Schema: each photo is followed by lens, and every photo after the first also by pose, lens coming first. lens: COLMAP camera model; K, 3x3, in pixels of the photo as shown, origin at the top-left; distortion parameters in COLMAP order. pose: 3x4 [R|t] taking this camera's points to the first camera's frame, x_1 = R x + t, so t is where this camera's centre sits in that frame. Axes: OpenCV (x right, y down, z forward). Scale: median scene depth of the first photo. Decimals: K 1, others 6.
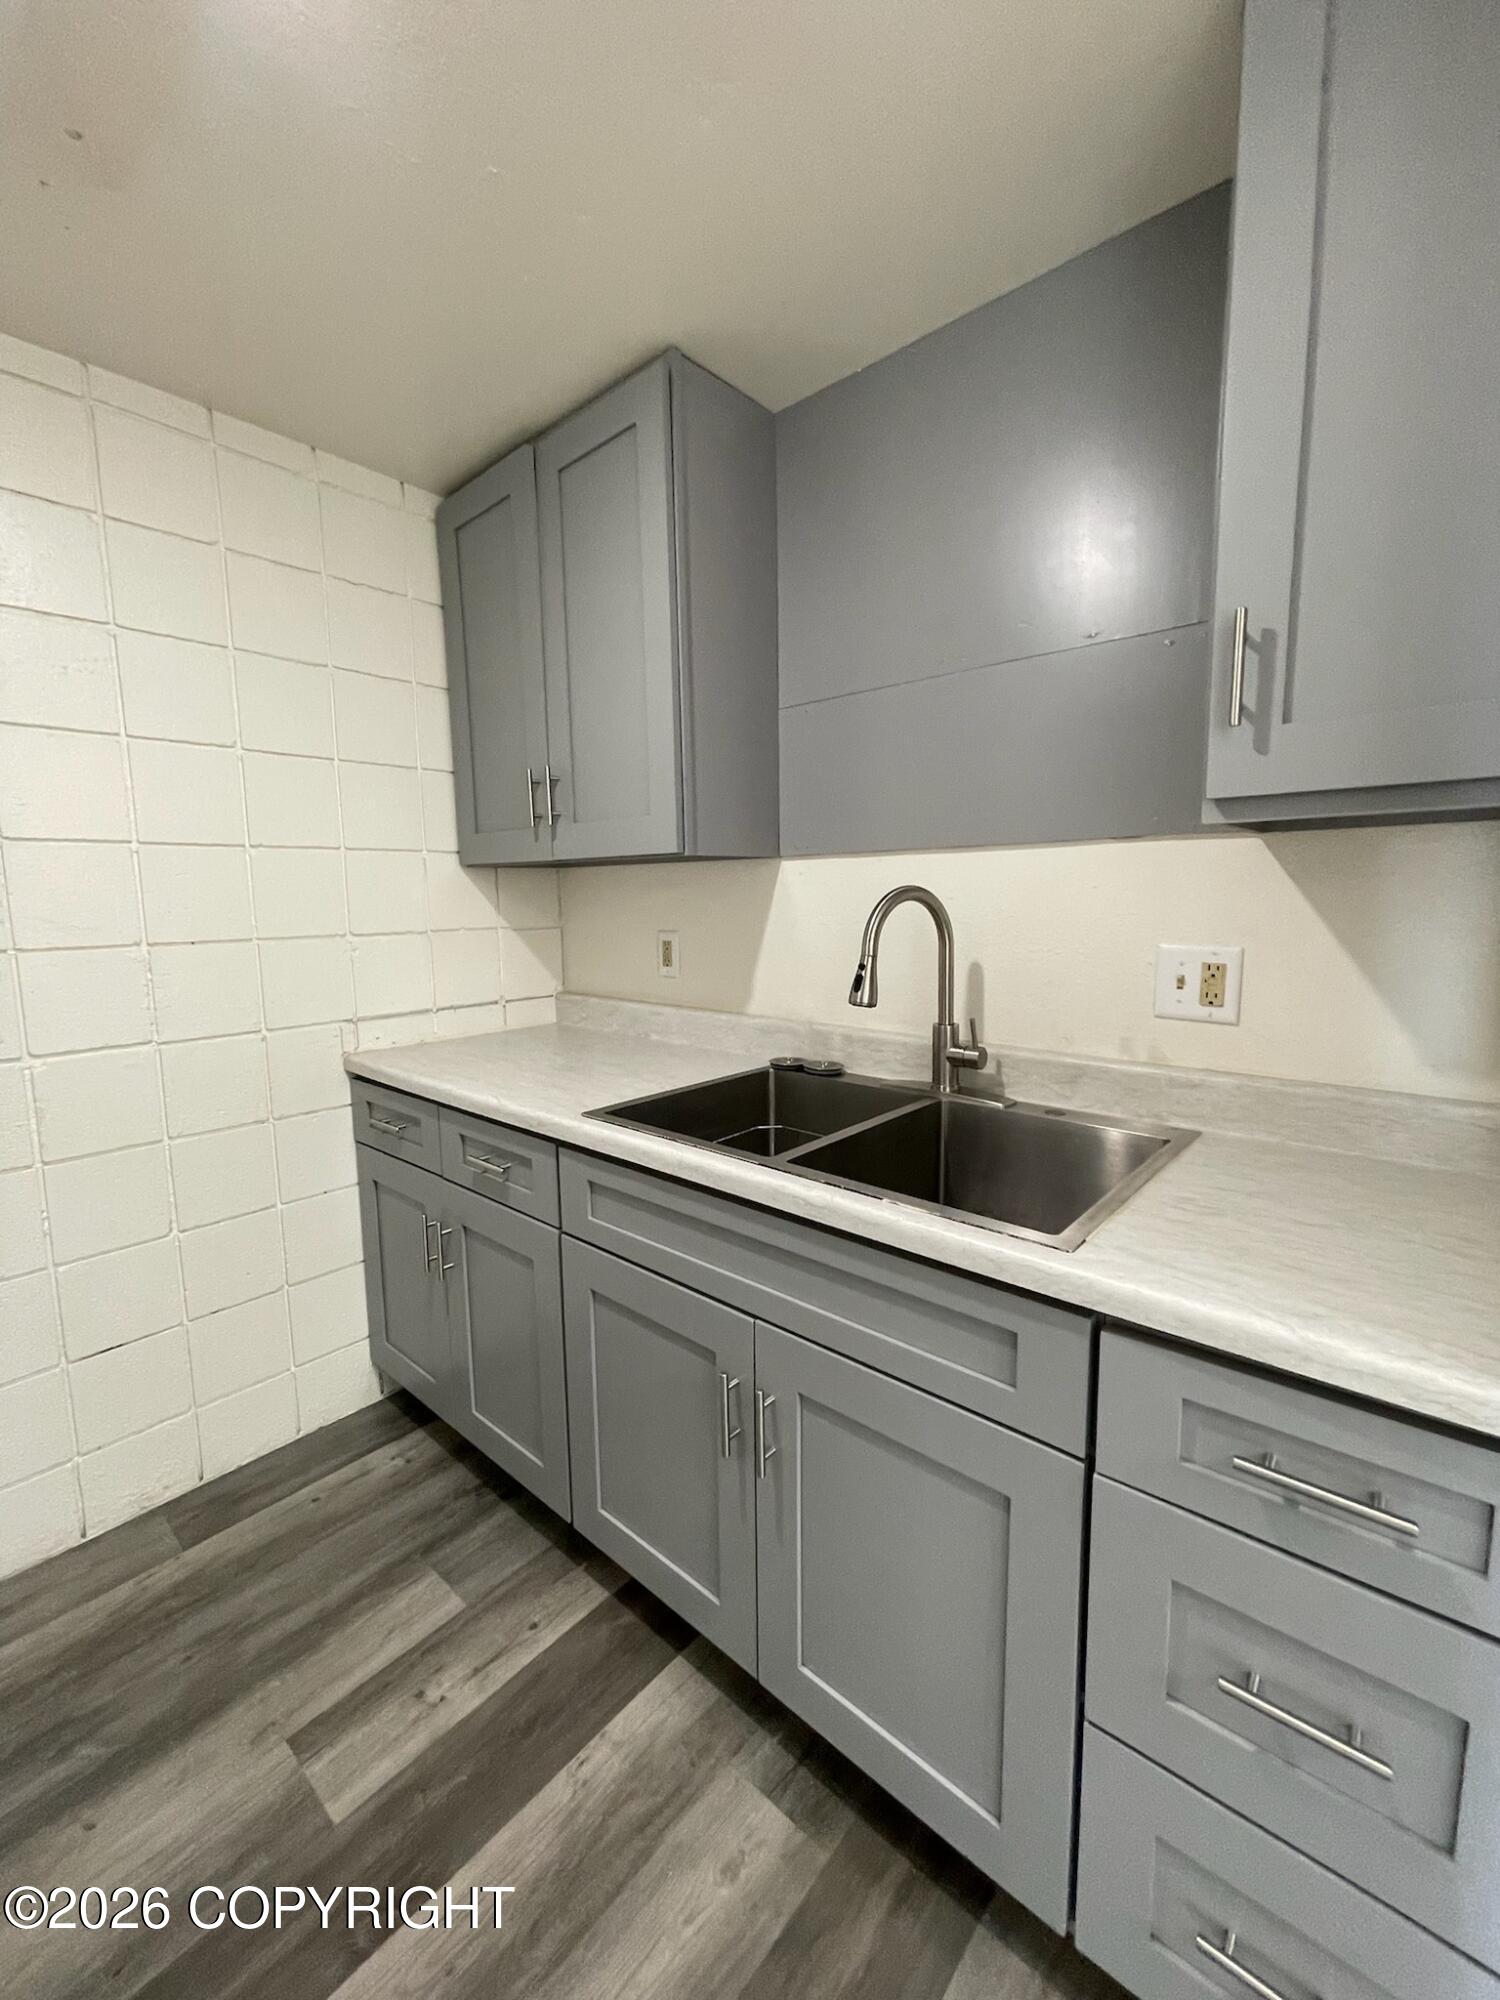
lens RADIAL K [[808.9, 0, 739.7], [0, 808.9, 995.0], [0, 0, 1]] dist [-0.003423, 0.001852]
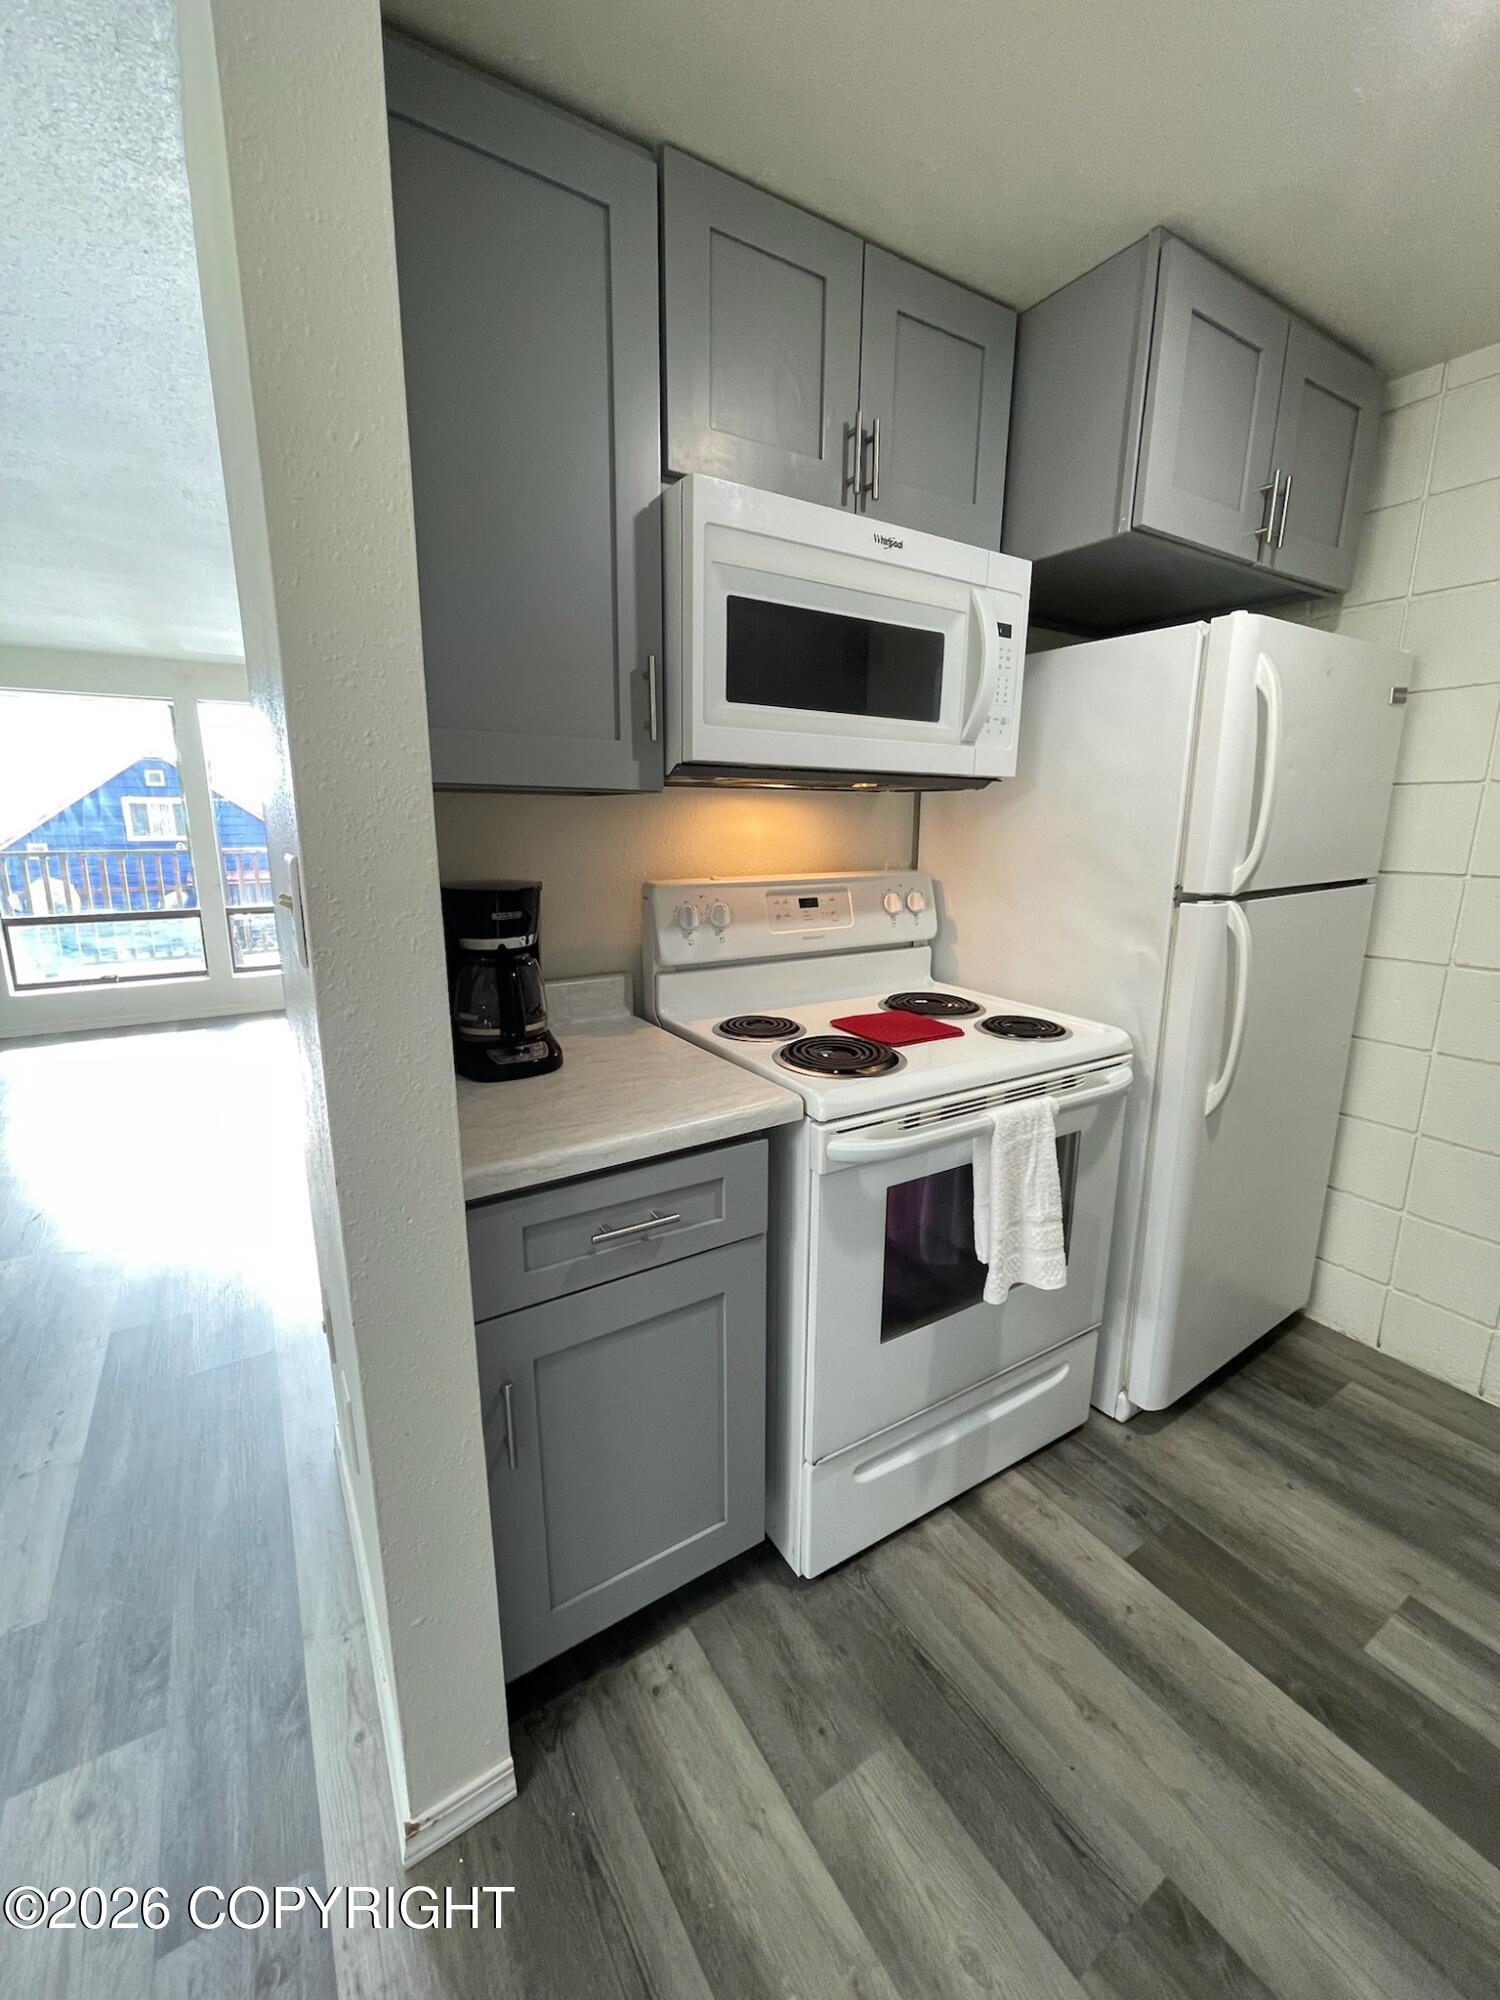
lens RADIAL K [[808.9, 0, 751.5], [0, 808.9, 993.5], [0, 0, 1]] dist [-0.003423, 0.001852]
pose [[-0.272589, 0.220438, -0.936537, 0.464493], [-0.118683, 0.958261, 0.260095, -0.057166], [0.954782, 0.182050, -0.235049, 0.195114]]
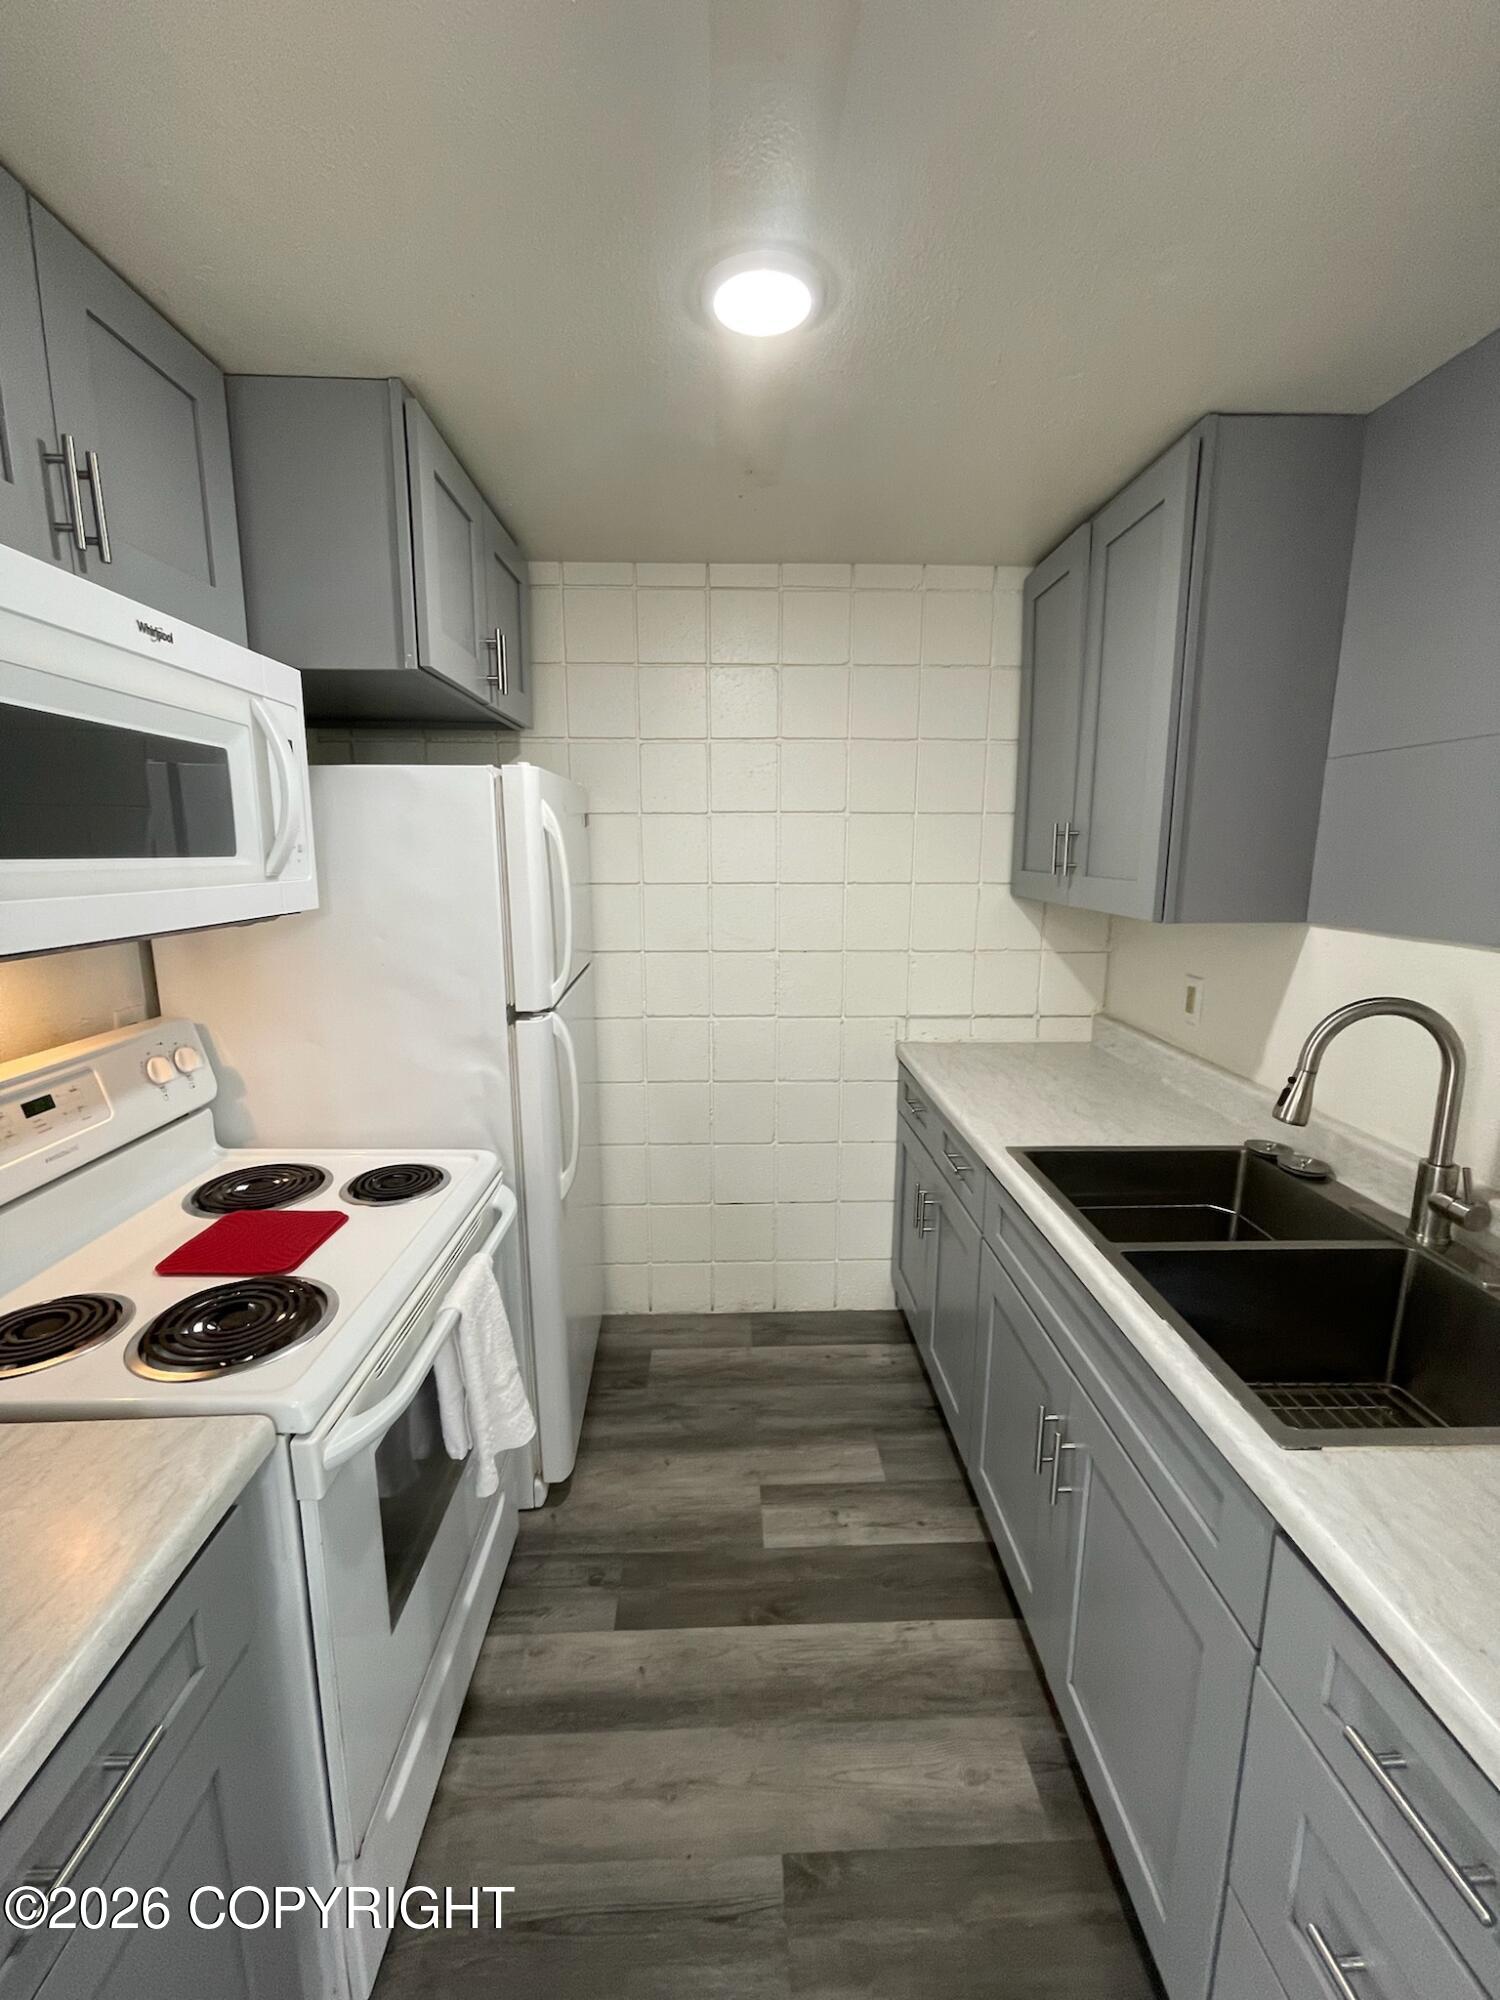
lens RADIAL K [[808.9, 0, 747.5], [0, 808.9, 996.2], [0, 0, 1]] dist [-0.003423, 0.001852]
pose [[0.688522, 0.149003, -0.709744, 0.321860], [-0.101158, 0.988830, 0.109461, -0.149924], [0.718126, -0.003570, 0.695904, -0.082157]]
